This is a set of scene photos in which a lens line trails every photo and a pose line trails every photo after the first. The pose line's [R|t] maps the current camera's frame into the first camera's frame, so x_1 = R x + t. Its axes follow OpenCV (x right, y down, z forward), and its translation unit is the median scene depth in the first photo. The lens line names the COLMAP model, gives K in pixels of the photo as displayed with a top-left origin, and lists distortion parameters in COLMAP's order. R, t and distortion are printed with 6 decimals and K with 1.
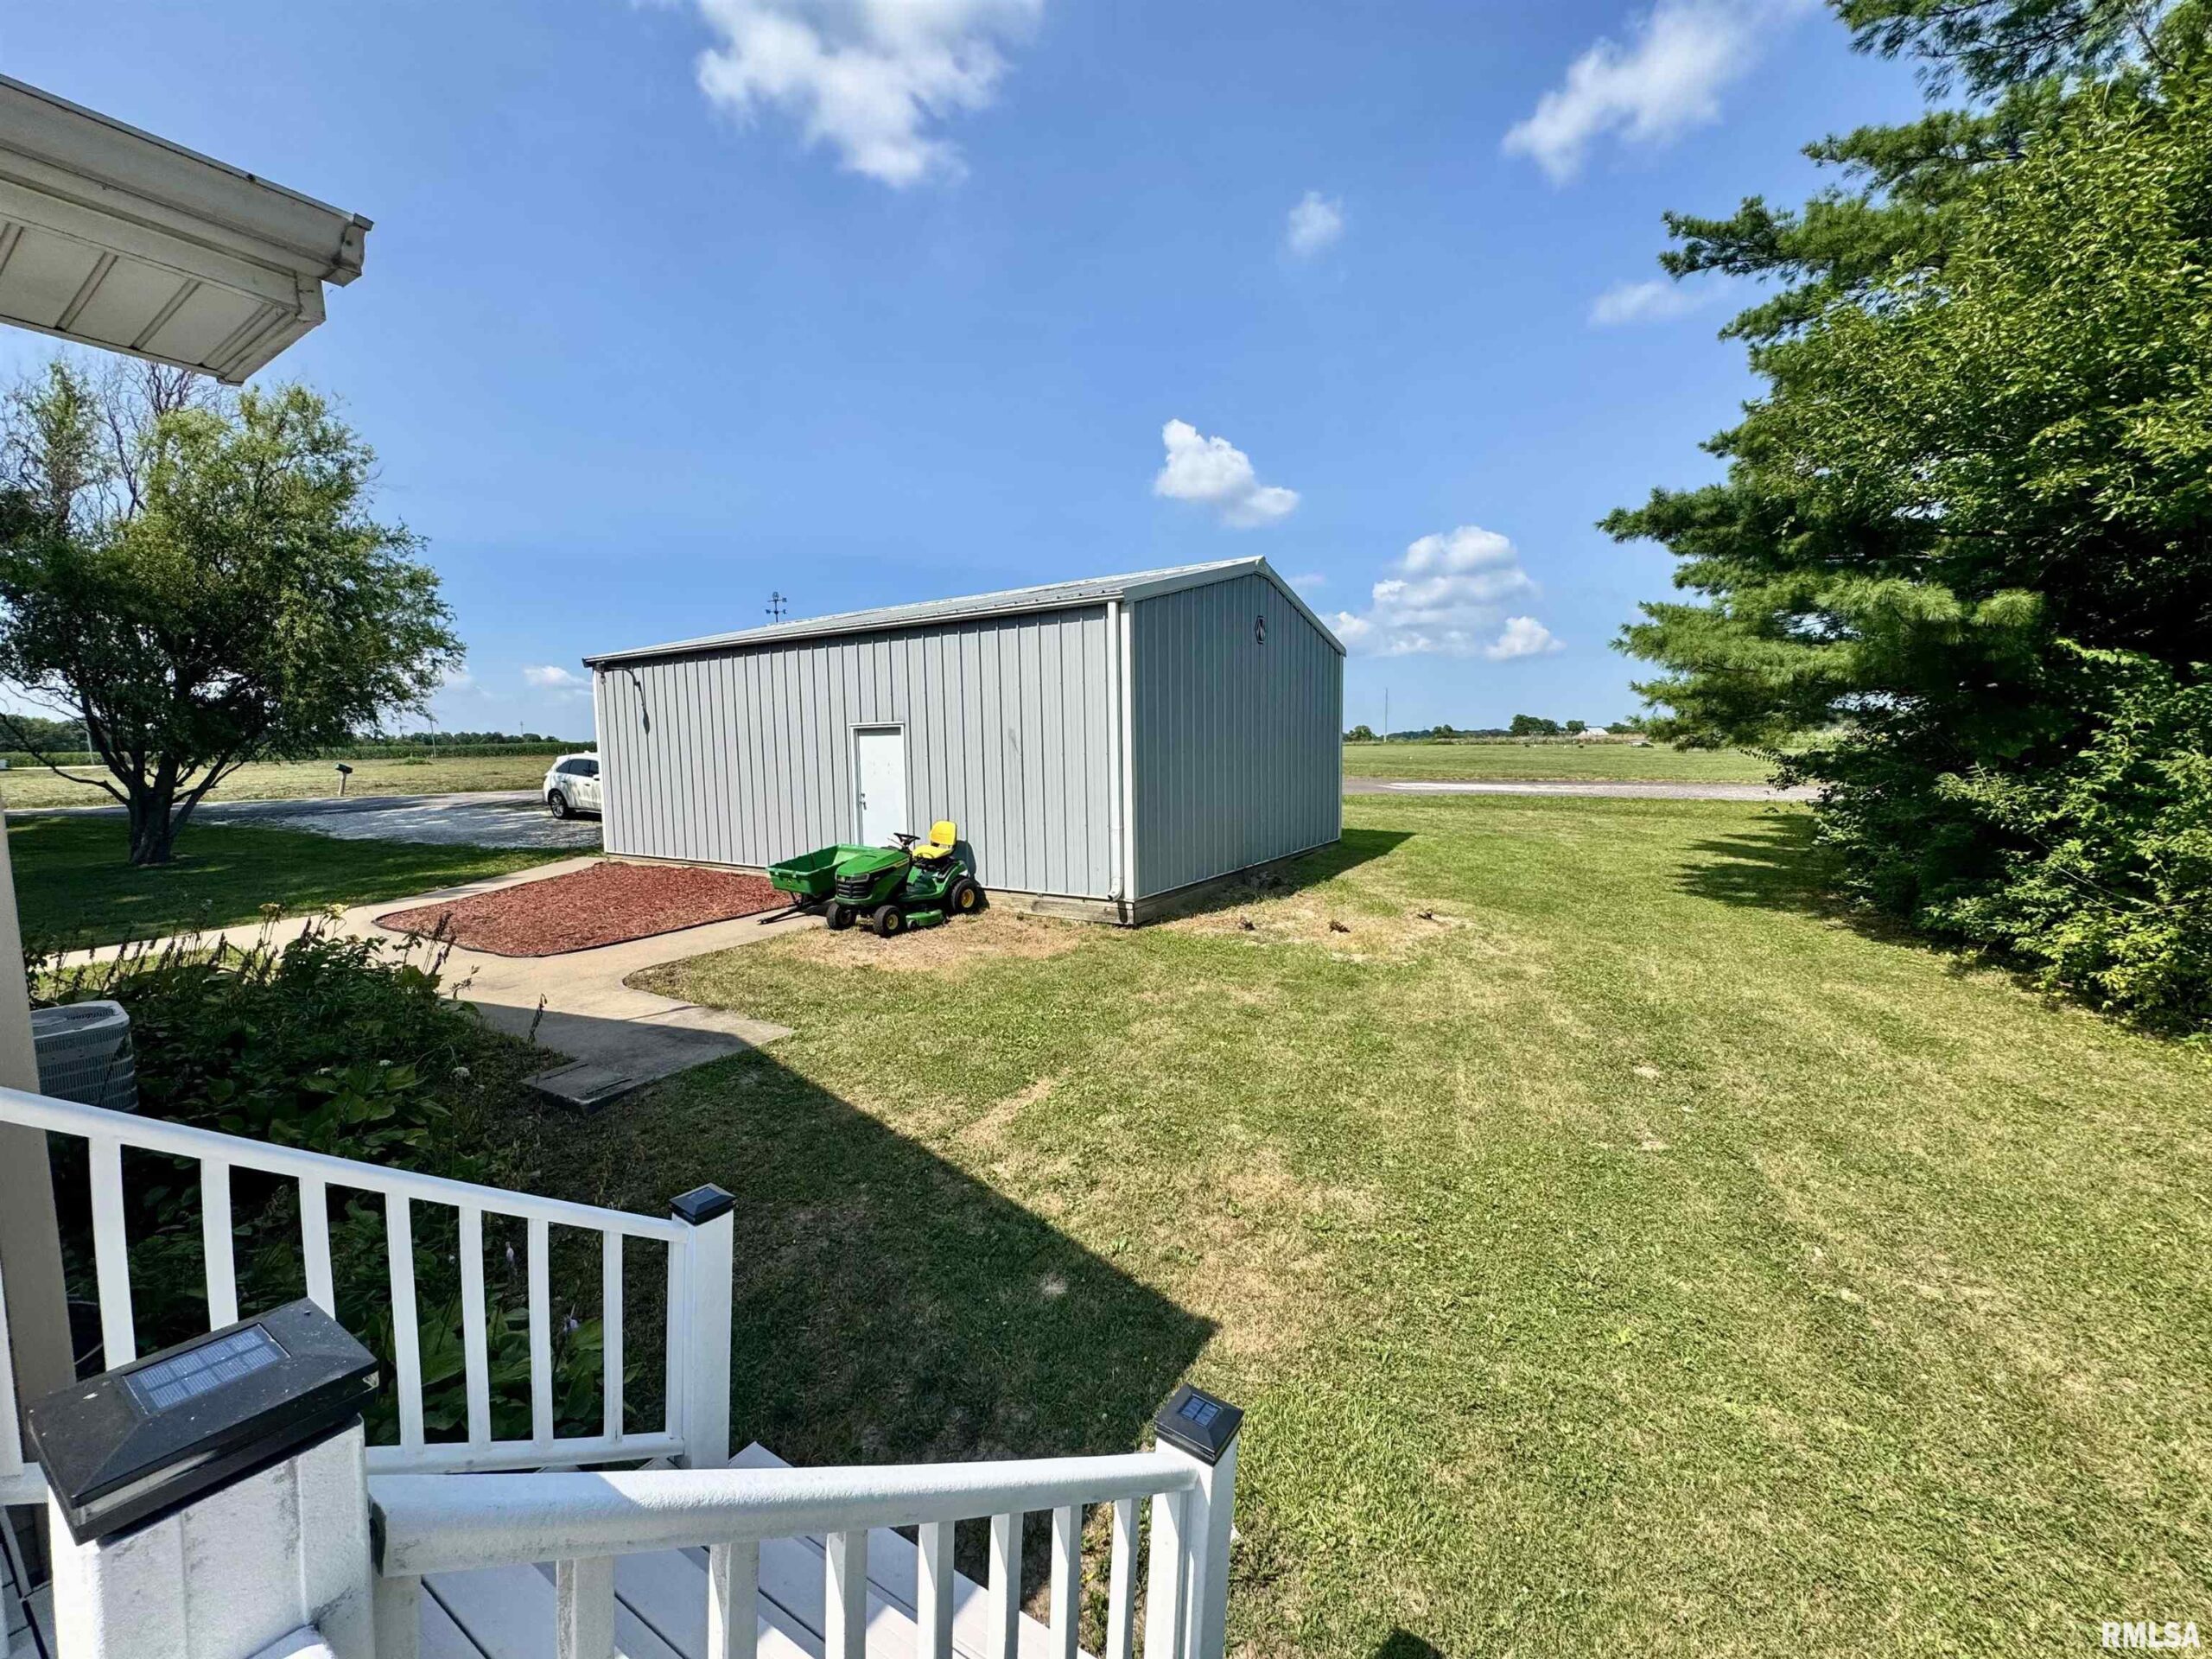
lens RADIAL K [[881.4, 0, 1107.5], [0, 881.4, 836.8], [0, 0, 1]] dist [-0.003948, 0.000067]
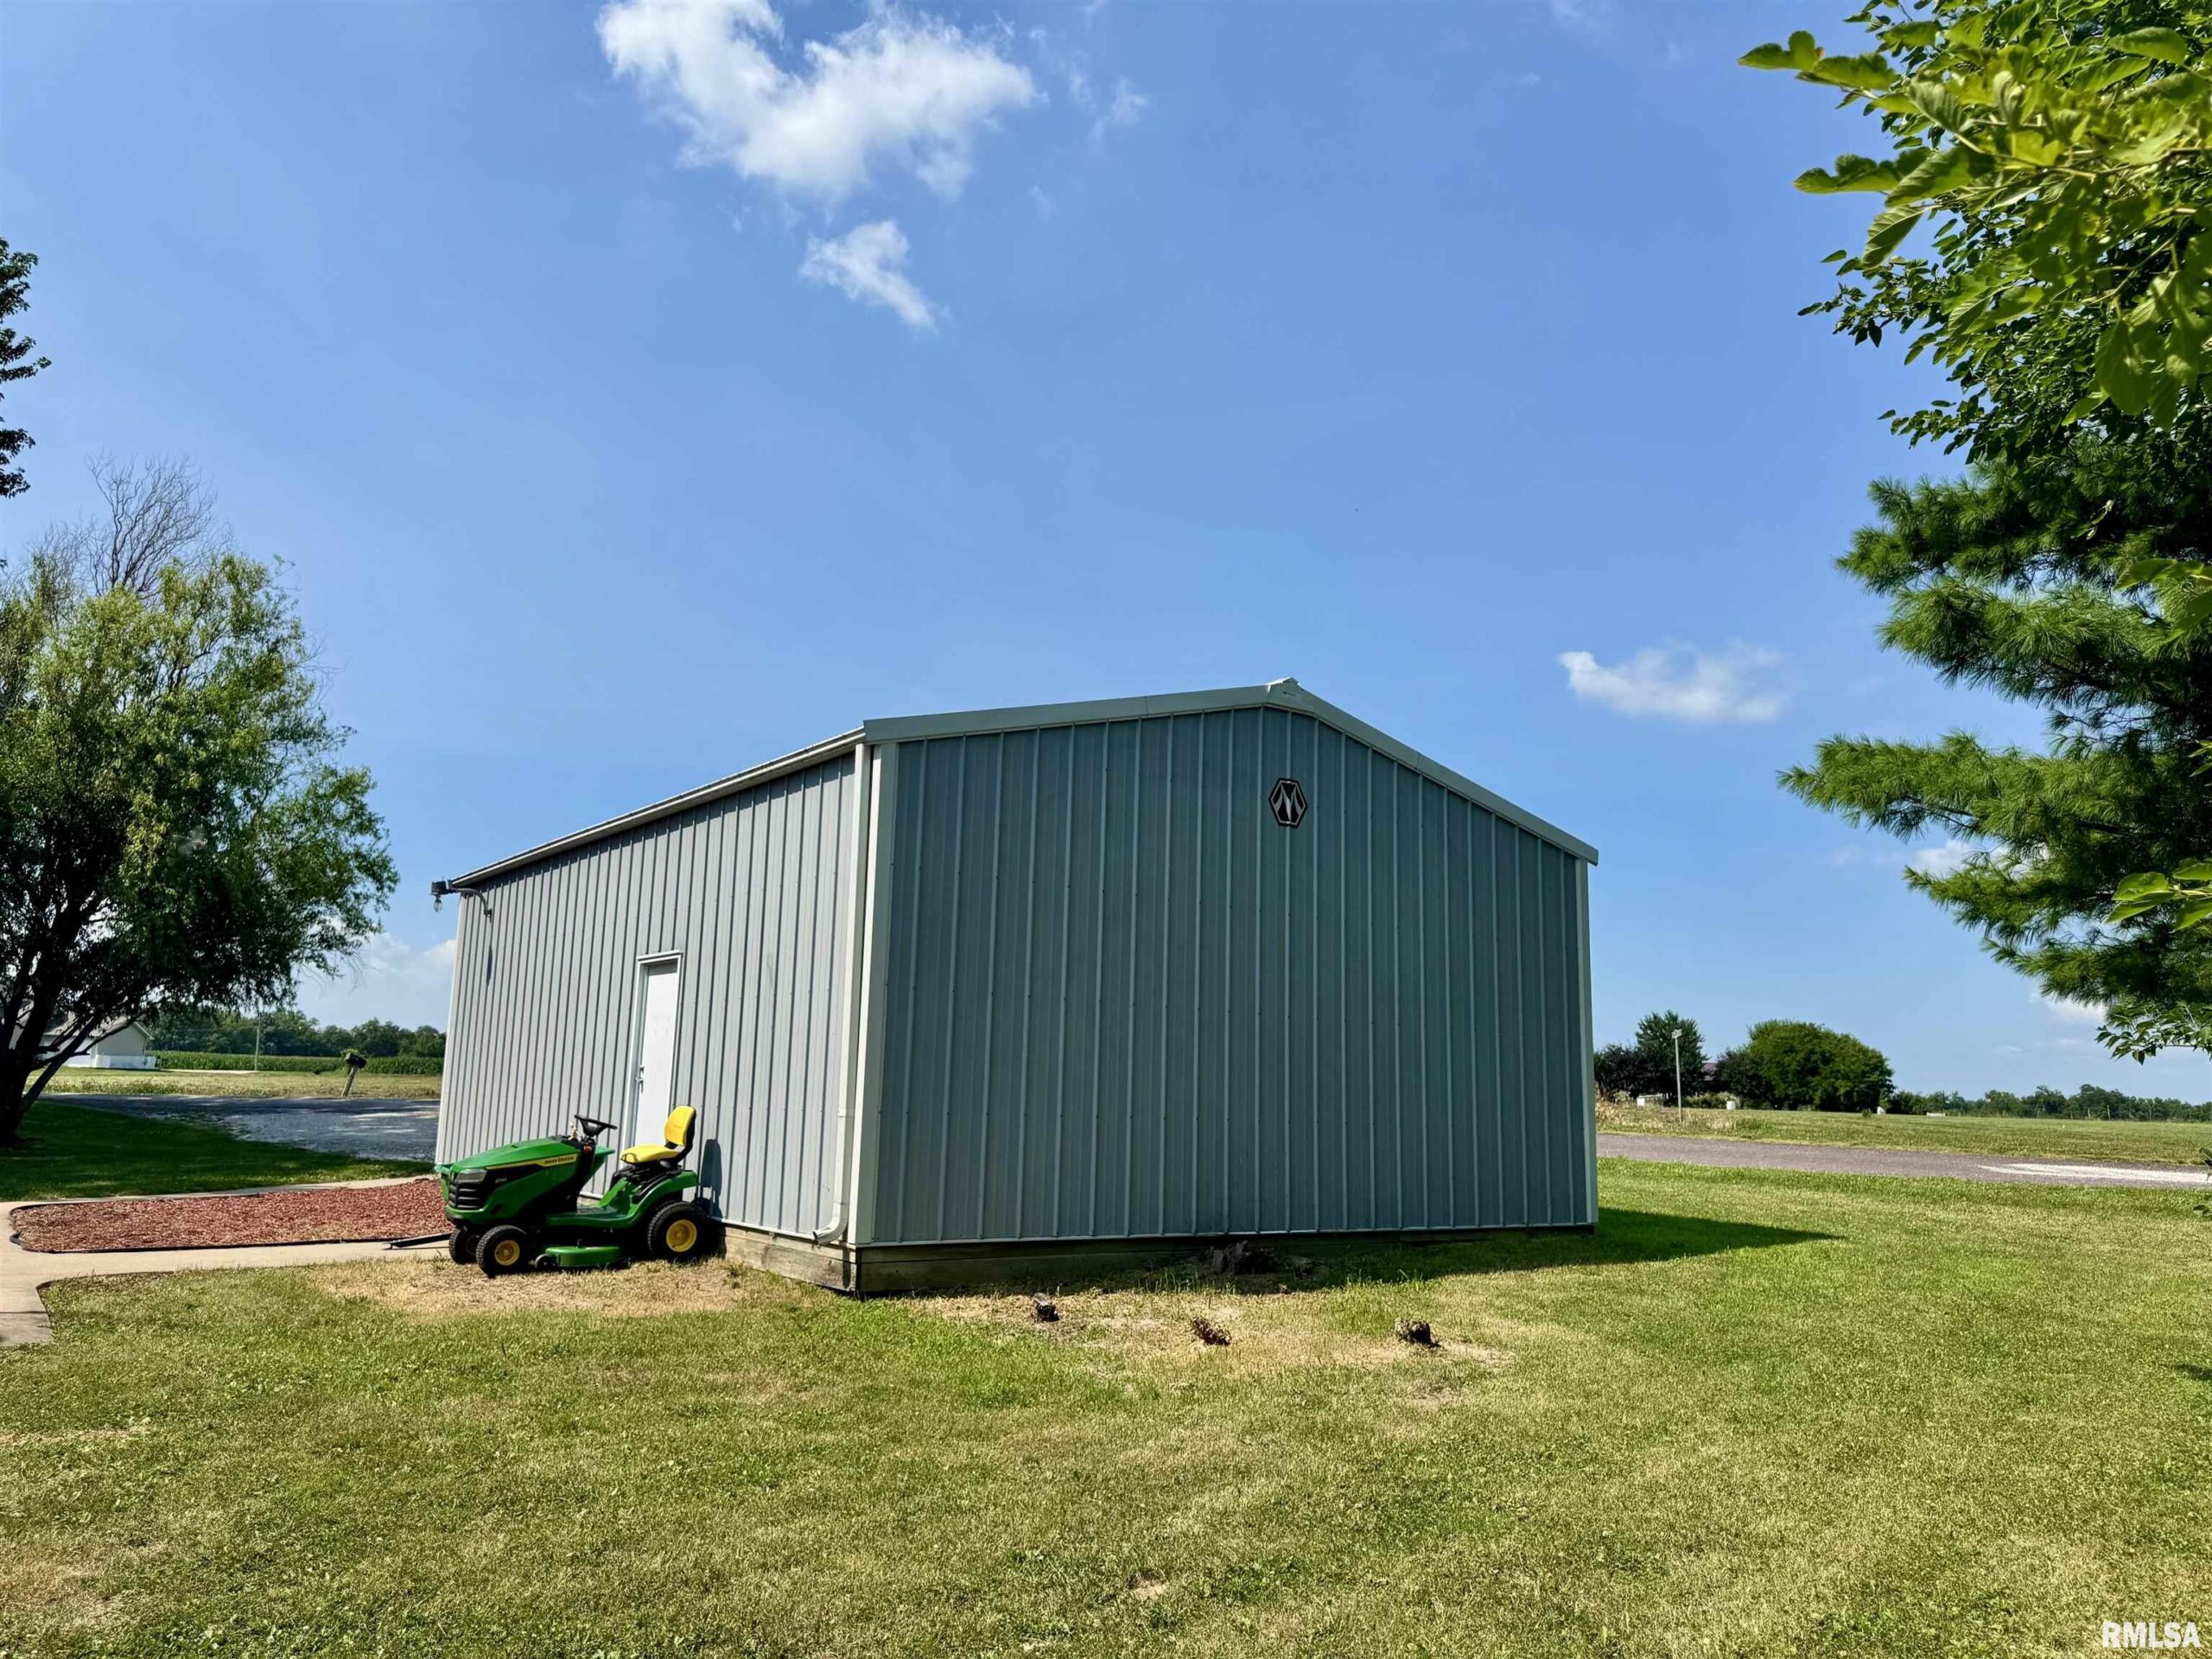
lens RADIAL K [[1575.4, 0, 1102.9], [0, 1575.4, 832.5], [0, 0, 1]] dist [0.046144, -0.039364]
pose [[0.931492, -0.019558, -0.363237, 0.500829], [-0.077380, 0.965046, -0.250397, 0.052897], [0.355438, 0.261350, 0.897419, 0.064840]]
